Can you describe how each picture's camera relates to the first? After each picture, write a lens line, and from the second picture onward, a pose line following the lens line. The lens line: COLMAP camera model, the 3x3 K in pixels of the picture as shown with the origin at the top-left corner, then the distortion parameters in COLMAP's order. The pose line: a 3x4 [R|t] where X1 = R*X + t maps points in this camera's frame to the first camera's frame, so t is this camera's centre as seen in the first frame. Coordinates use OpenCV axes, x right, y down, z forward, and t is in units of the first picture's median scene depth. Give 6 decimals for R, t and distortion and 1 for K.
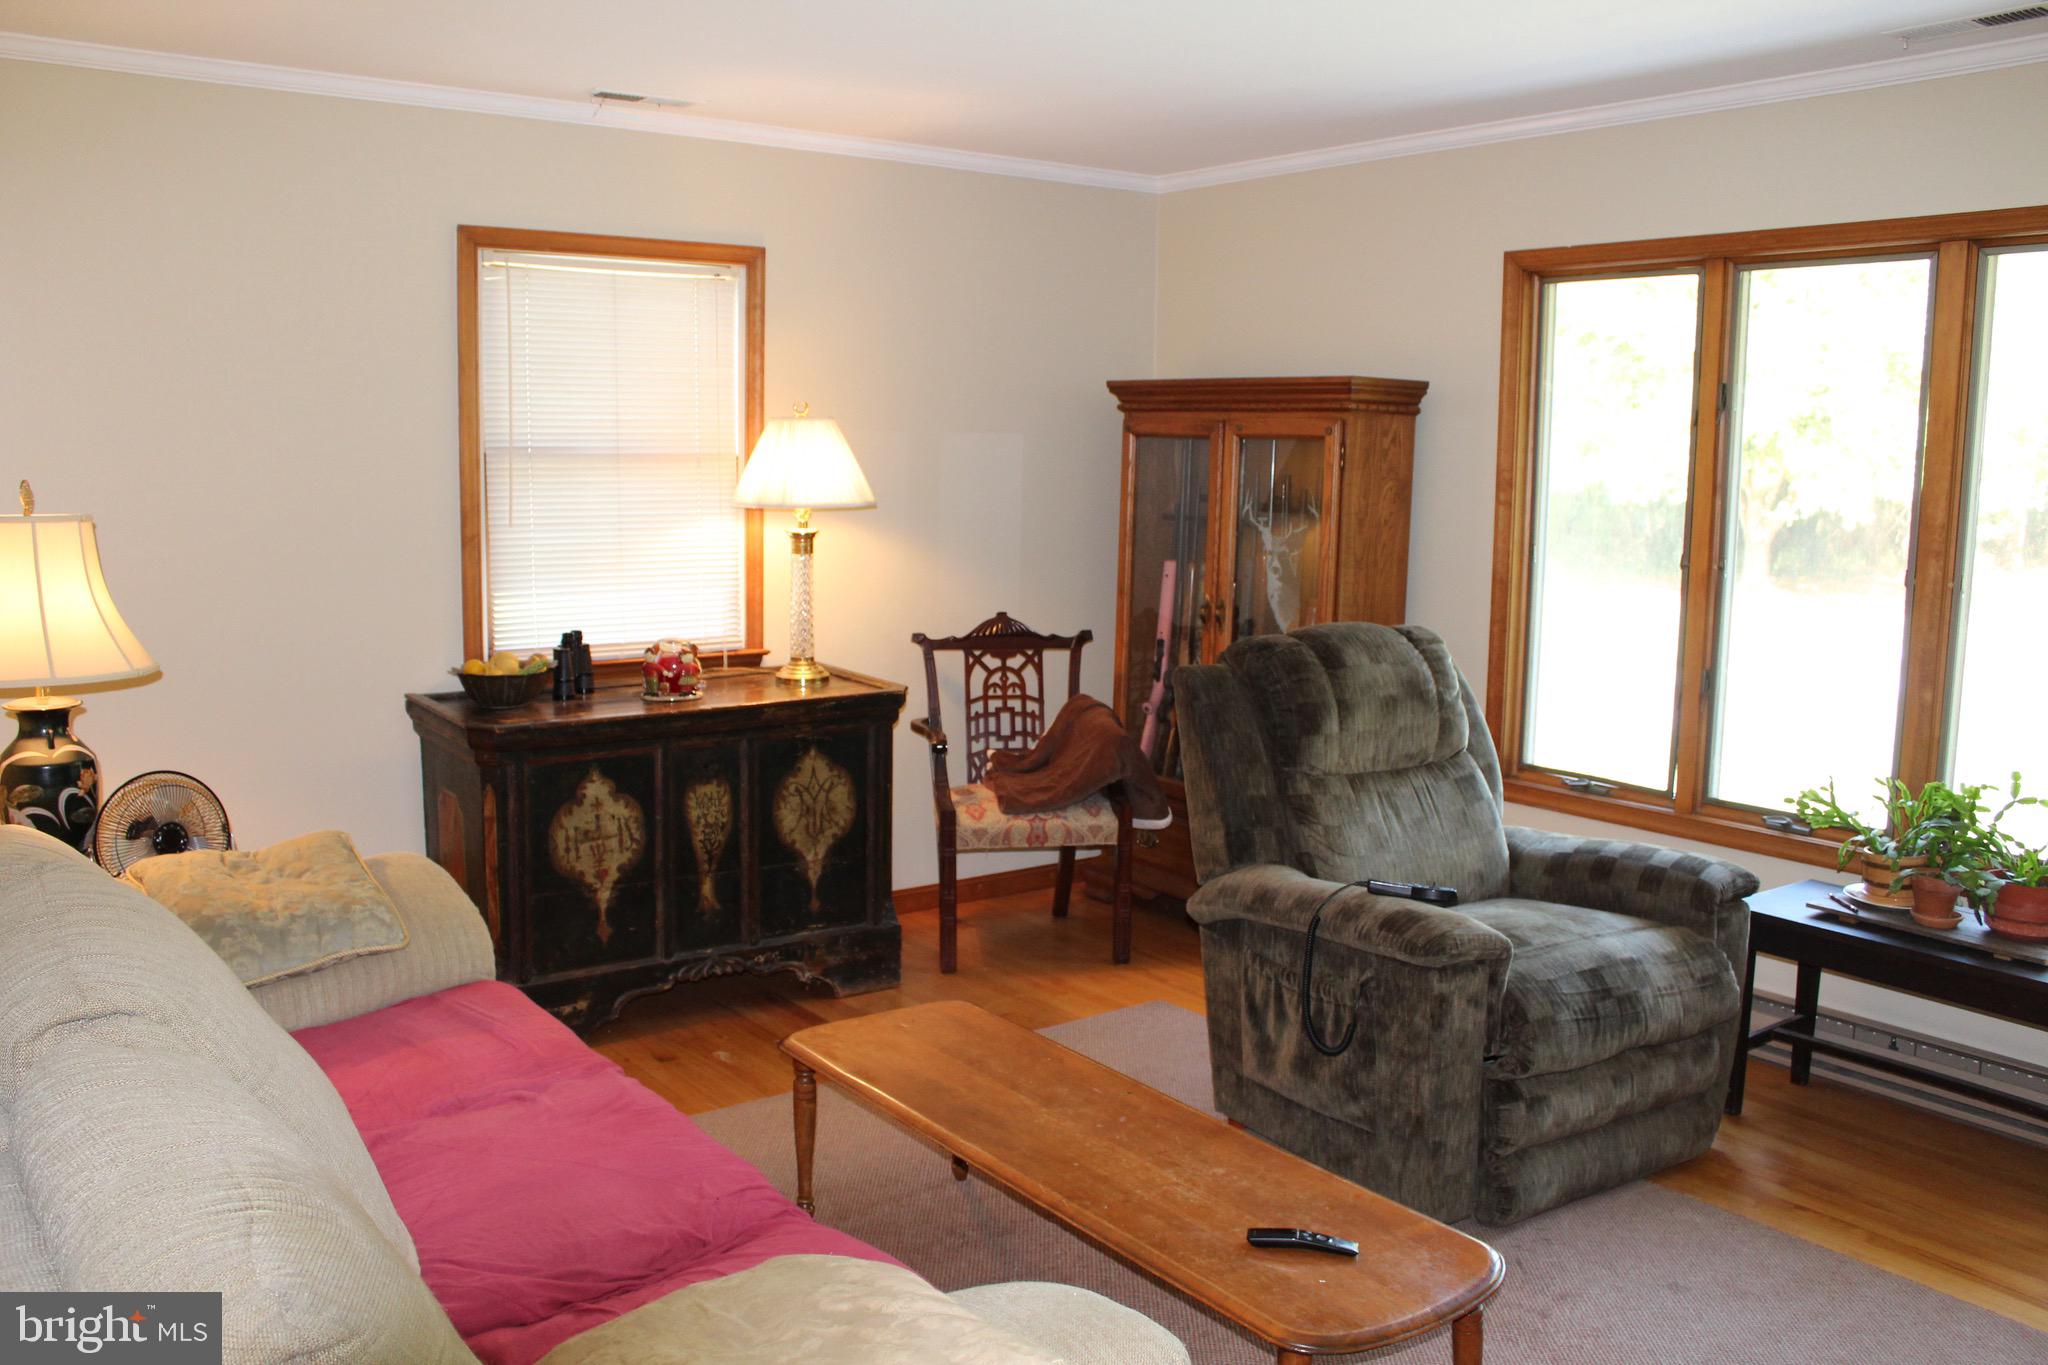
lens RADIAL K [[1716.3, 0, 1024.0], [0, 1716.3, 682.5], [0, 0, 1]] dist [-0.159409, 0.142175]
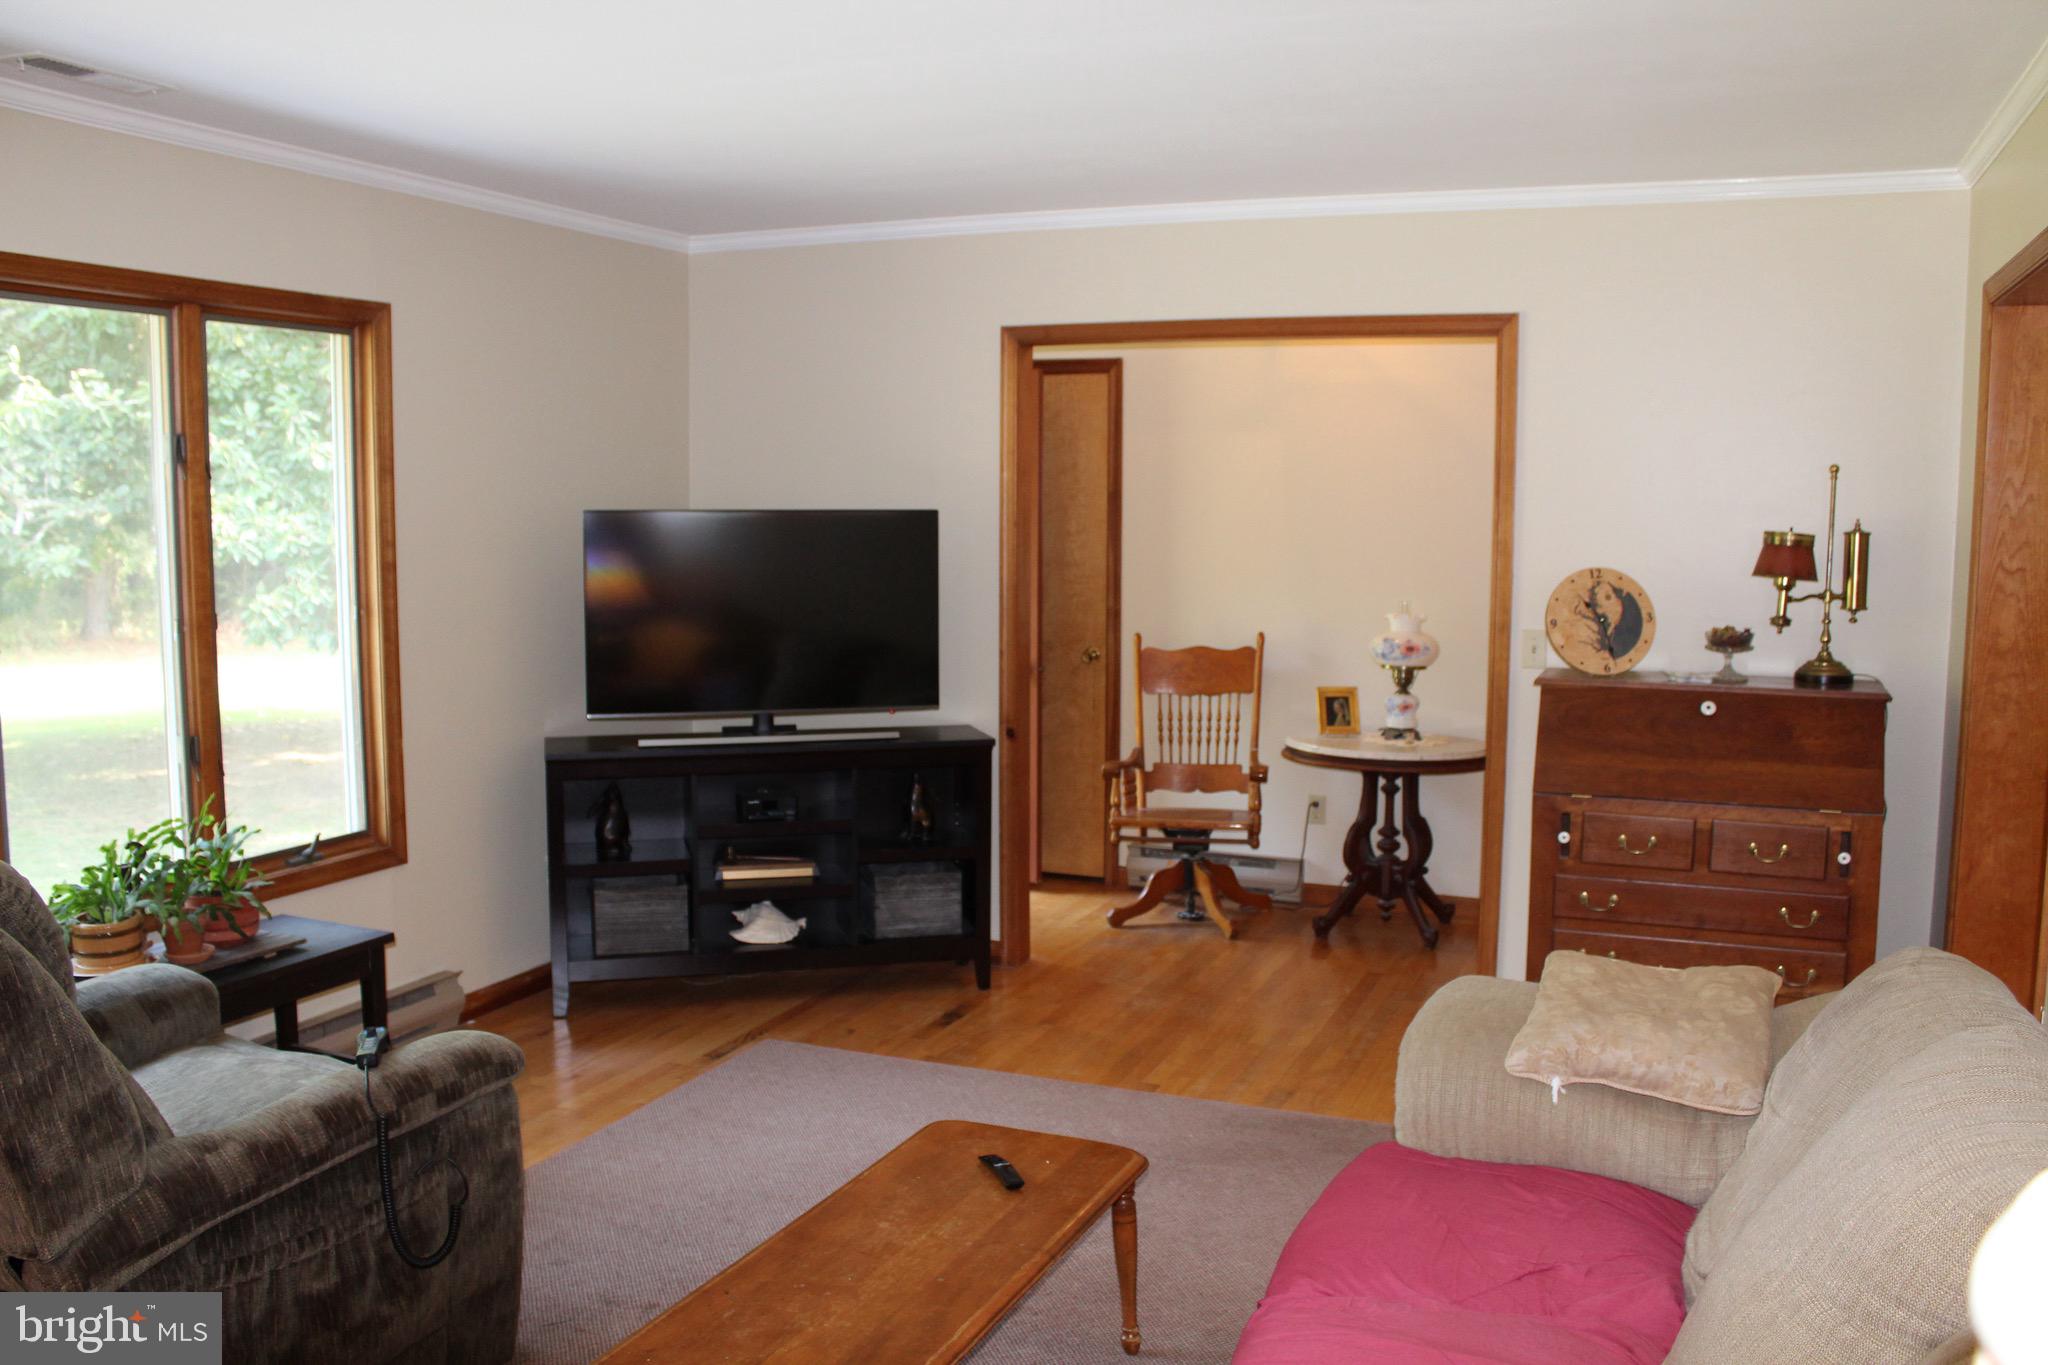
lens RADIAL K [[1716.3, 0, 1024.0], [0, 1716.3, 682.5], [0, 0, 1]] dist [-0.159409, 0.142175]
pose [[-0.497266, -0.114972, 0.859946, -0.619570], [0.102702, 0.976411, 0.189930, -0.177893], [-0.861498, 0.182765, -0.473728, 1.079126]]
